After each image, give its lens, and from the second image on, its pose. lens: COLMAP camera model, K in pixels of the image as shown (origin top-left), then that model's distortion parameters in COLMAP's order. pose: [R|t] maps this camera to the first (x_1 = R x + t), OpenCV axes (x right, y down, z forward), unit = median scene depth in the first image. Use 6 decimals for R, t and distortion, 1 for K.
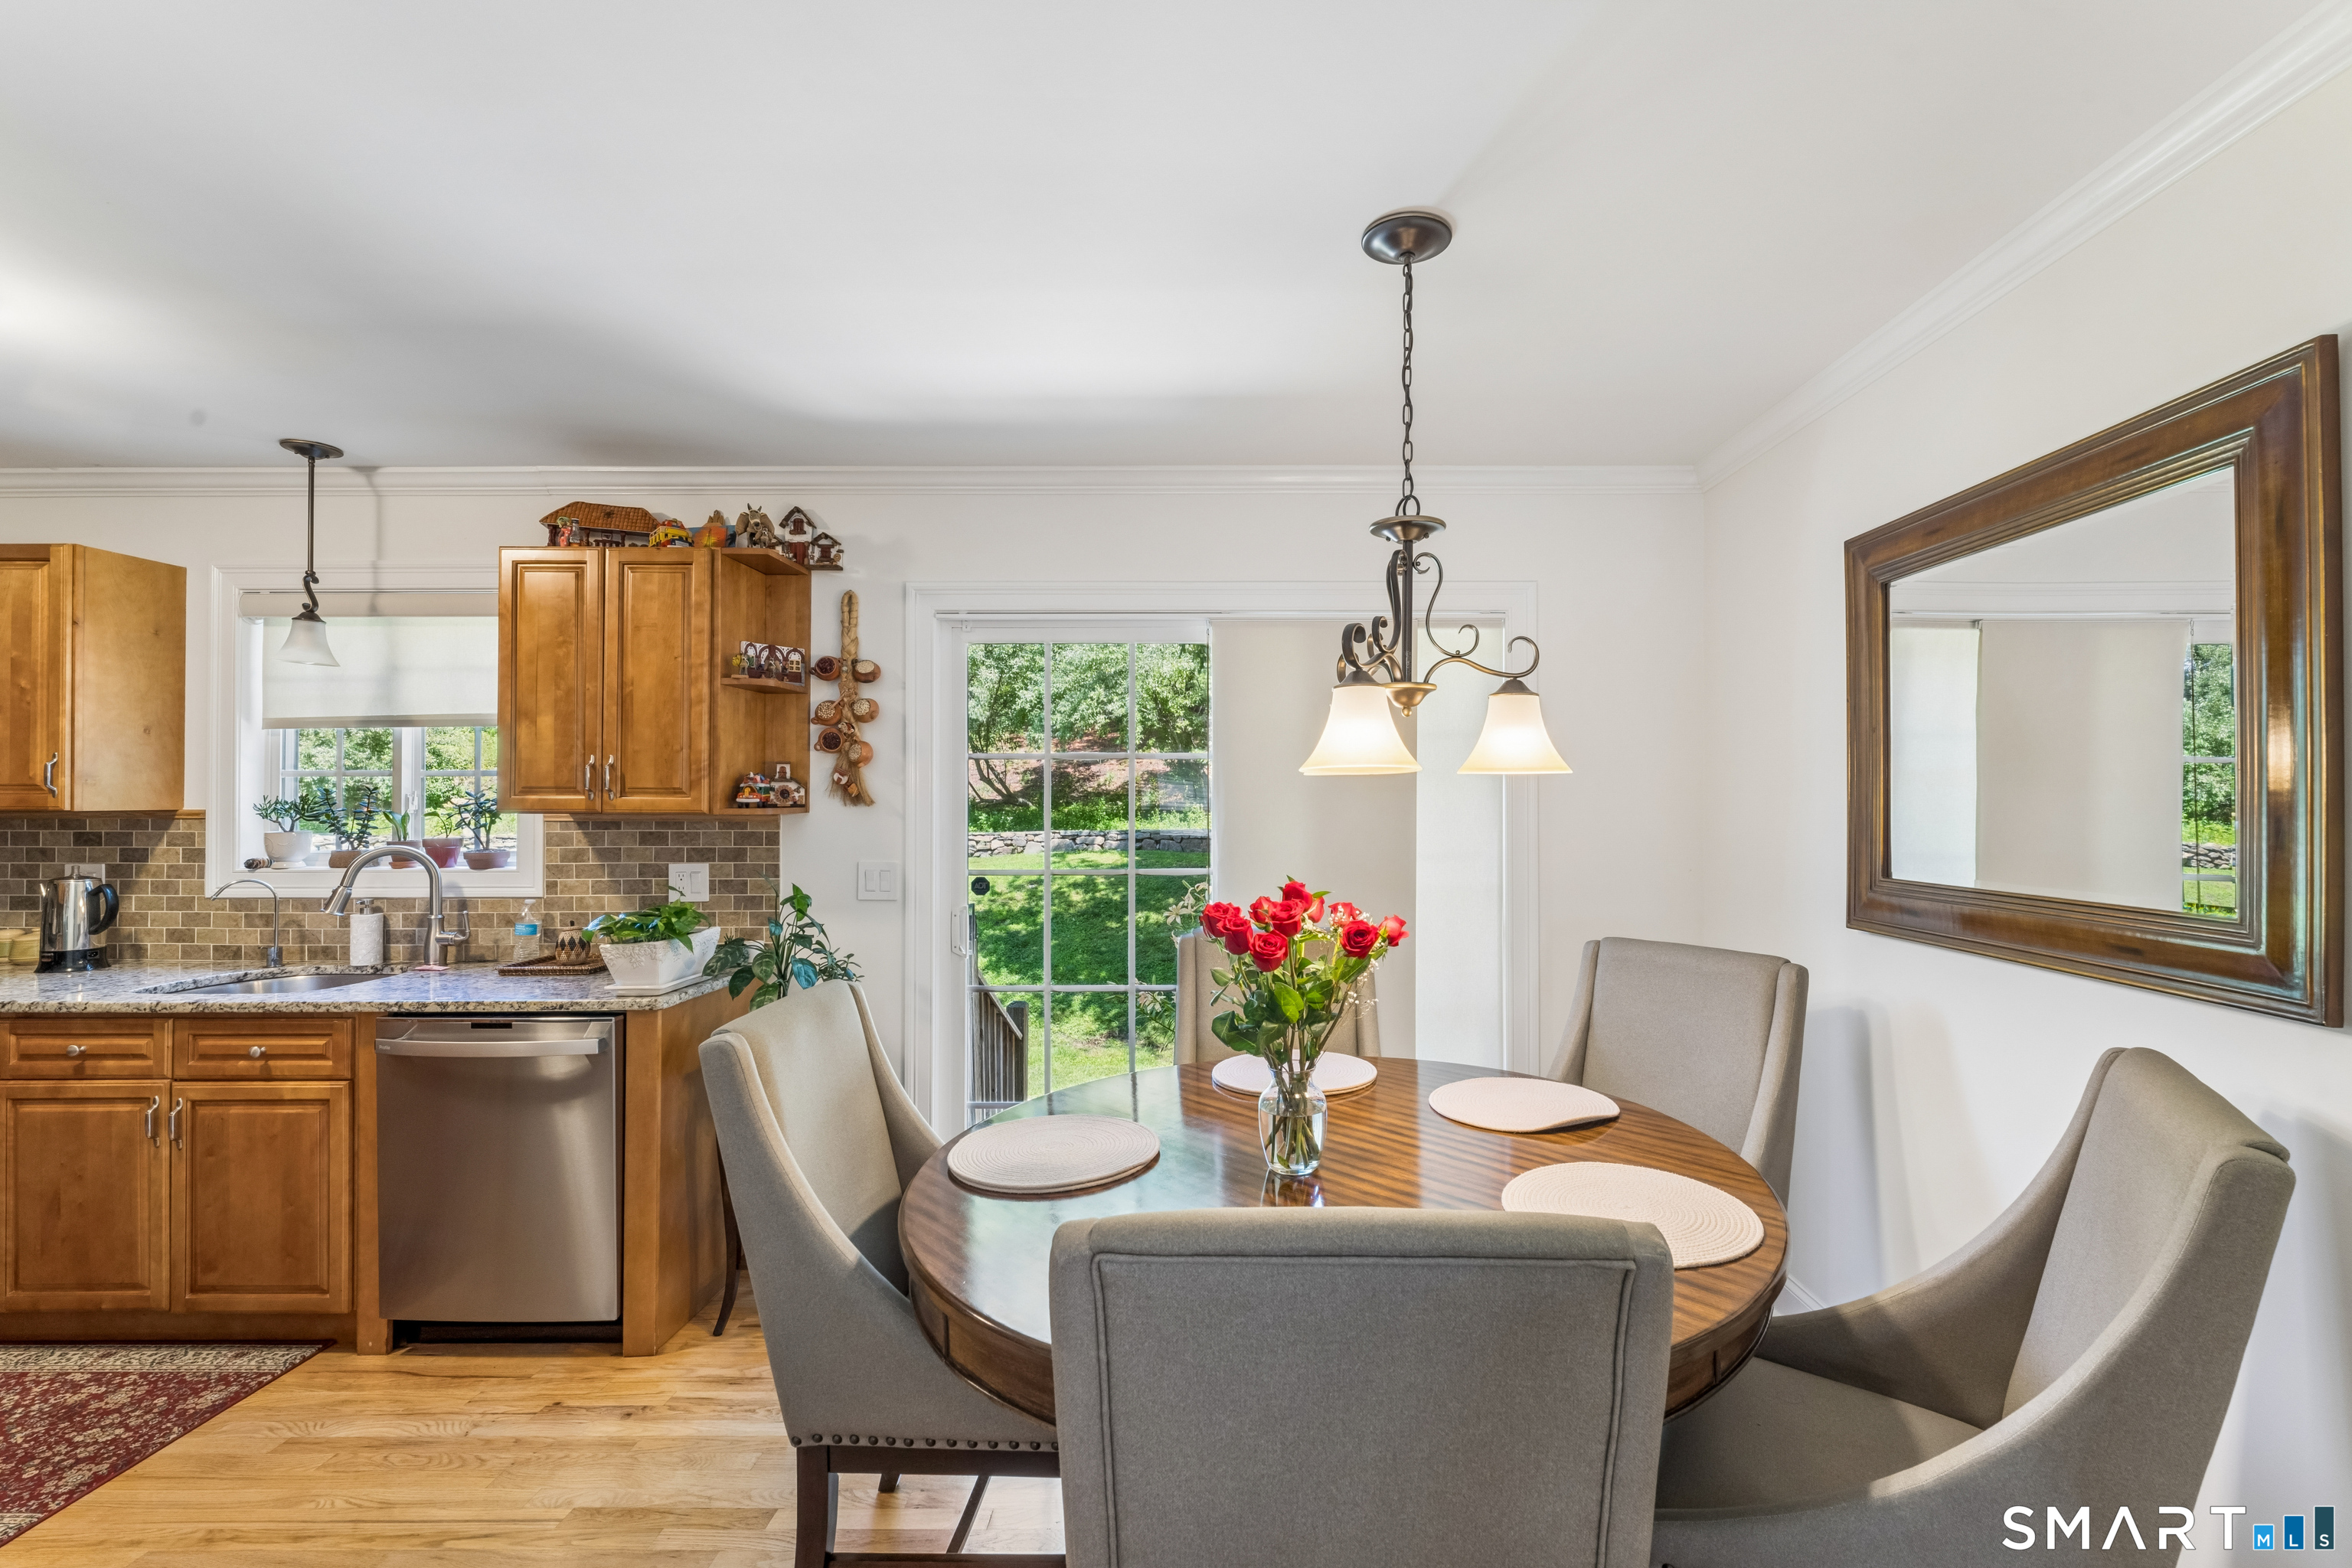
lens RADIAL K [[1005.3, 0, 1235.7], [0, 1005.3, 790.8], [0, 0, 1]] dist [-0.003937, 0.000124]
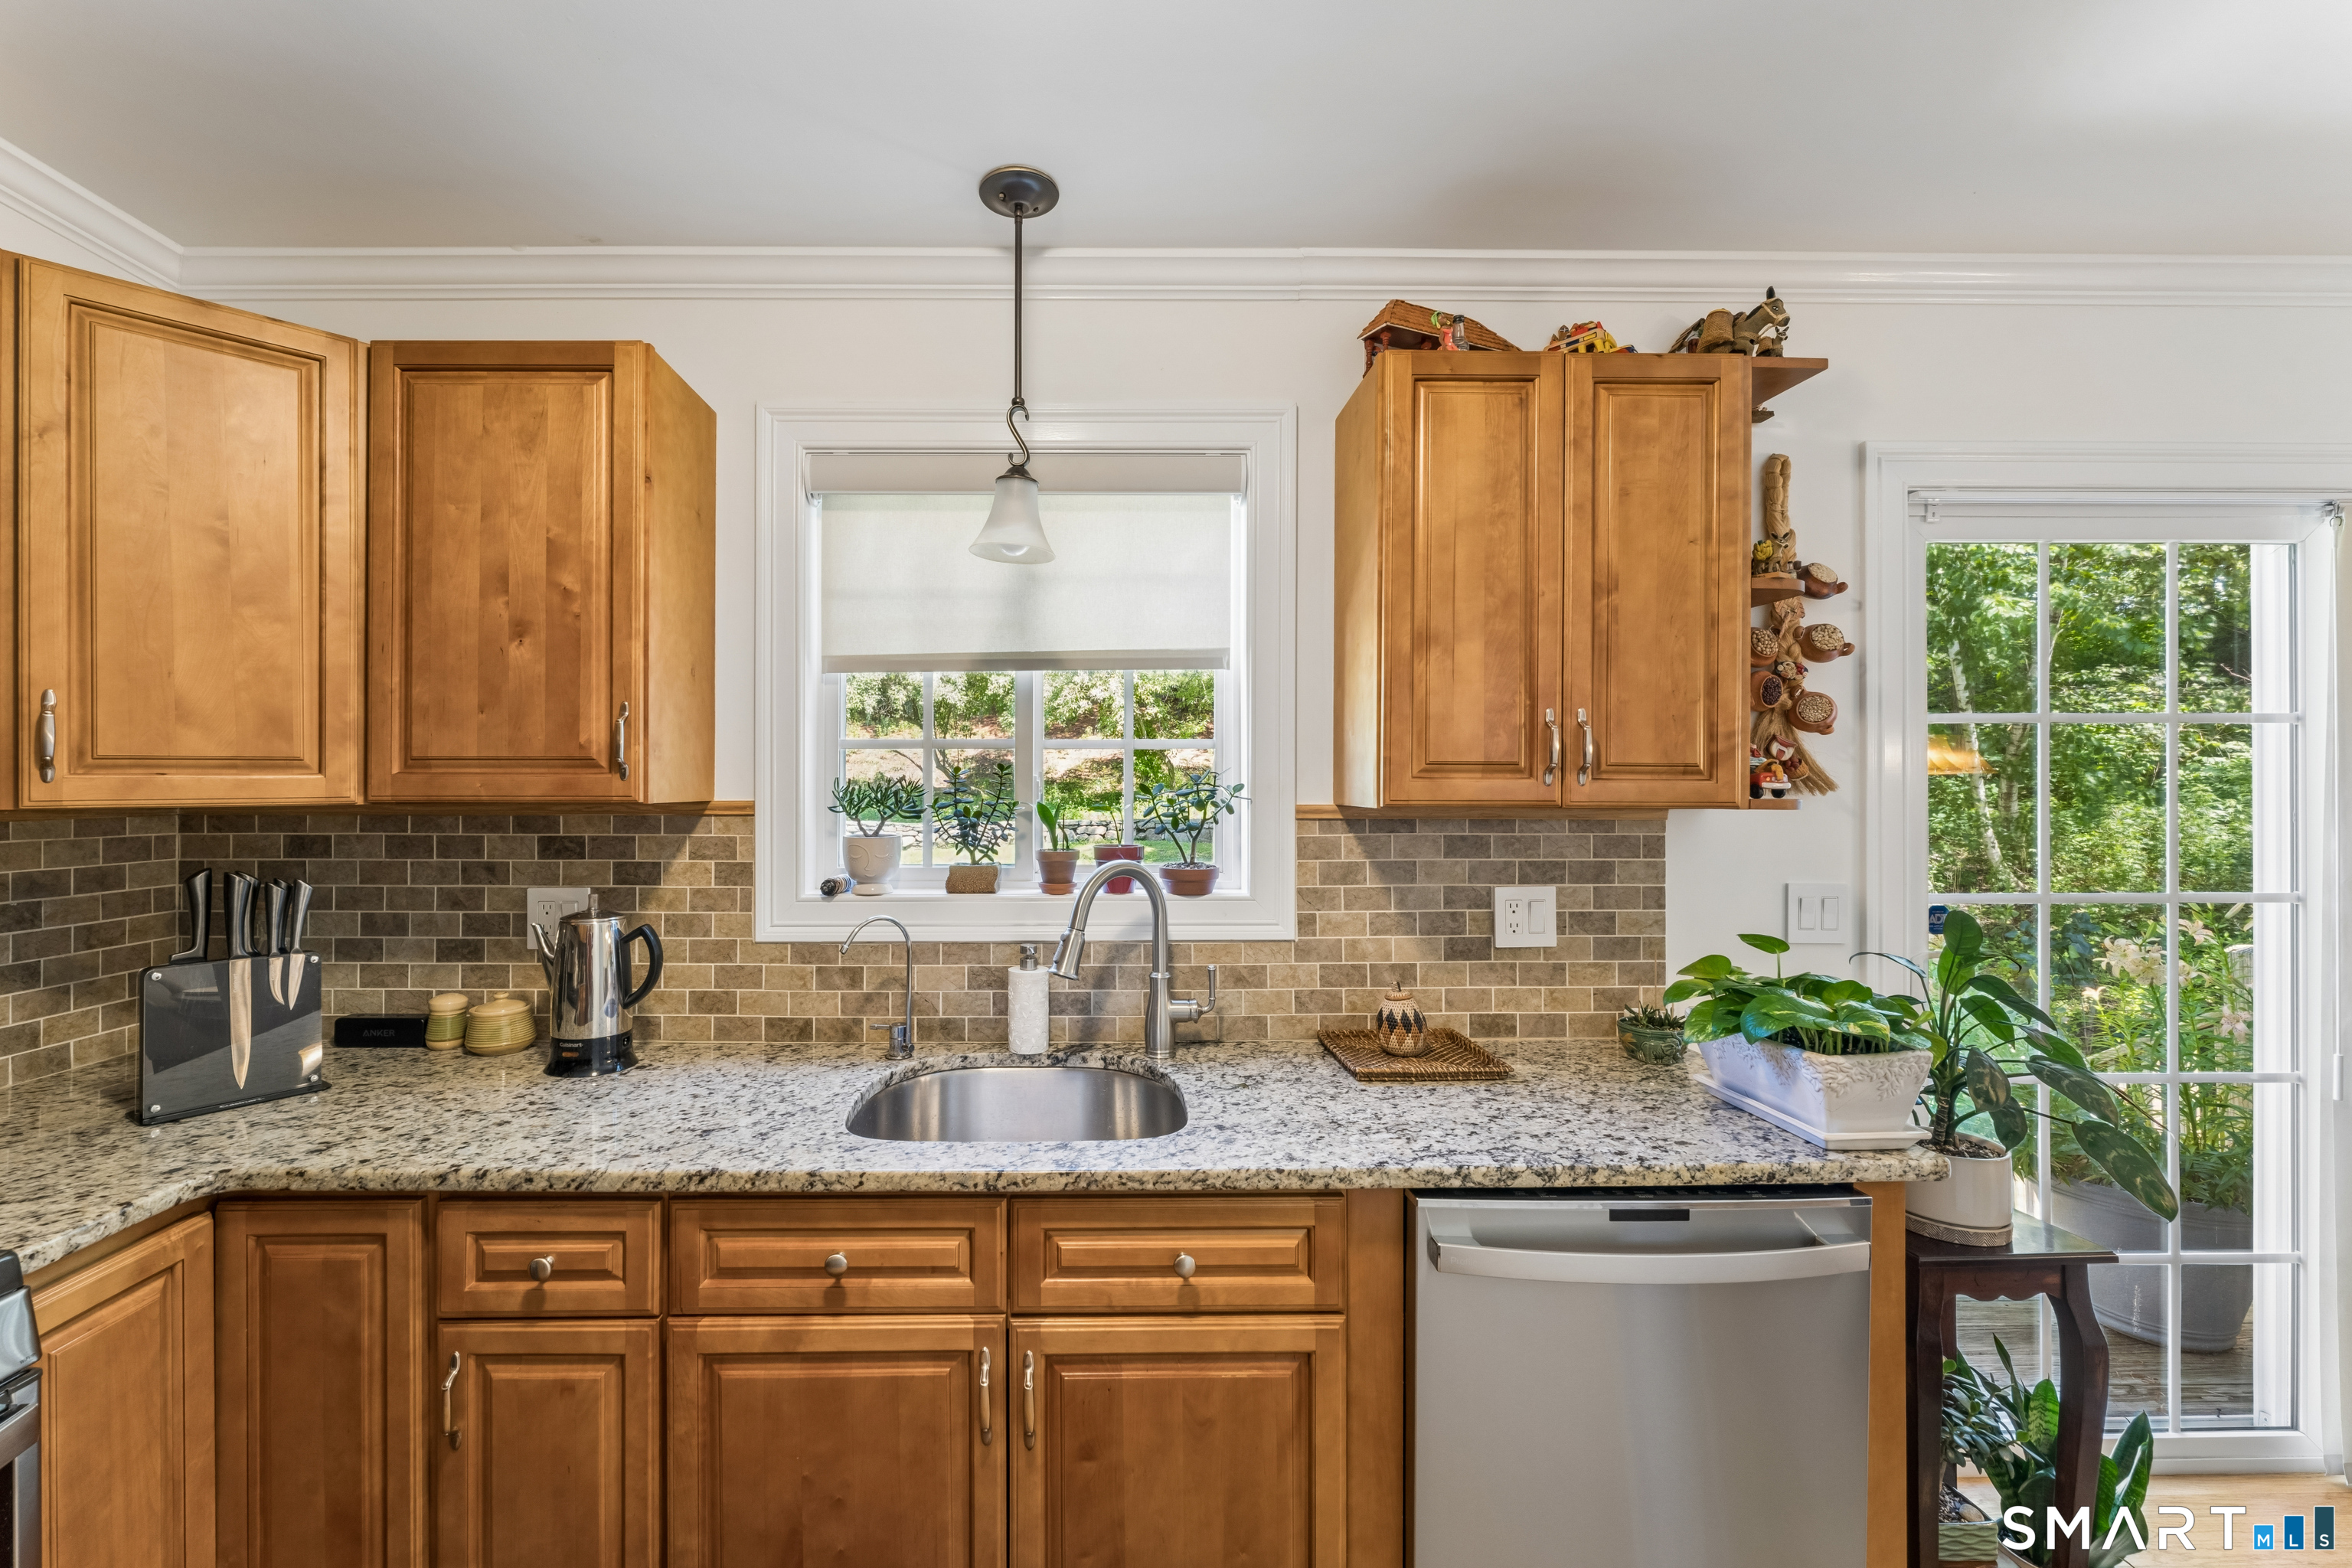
lens RADIAL K [[971.1, 0, 1094.3], [0, 971.1, 785.7], [0, 0, 1]] dist [-0.001913, -0.000525]
pose [[0.999991, 0.000070, 0.004262, -0.864288], [-0.000097, 0.999979, 0.006513, 0.005710], [-0.004261, -0.006513, 0.999970, 0.415341]]
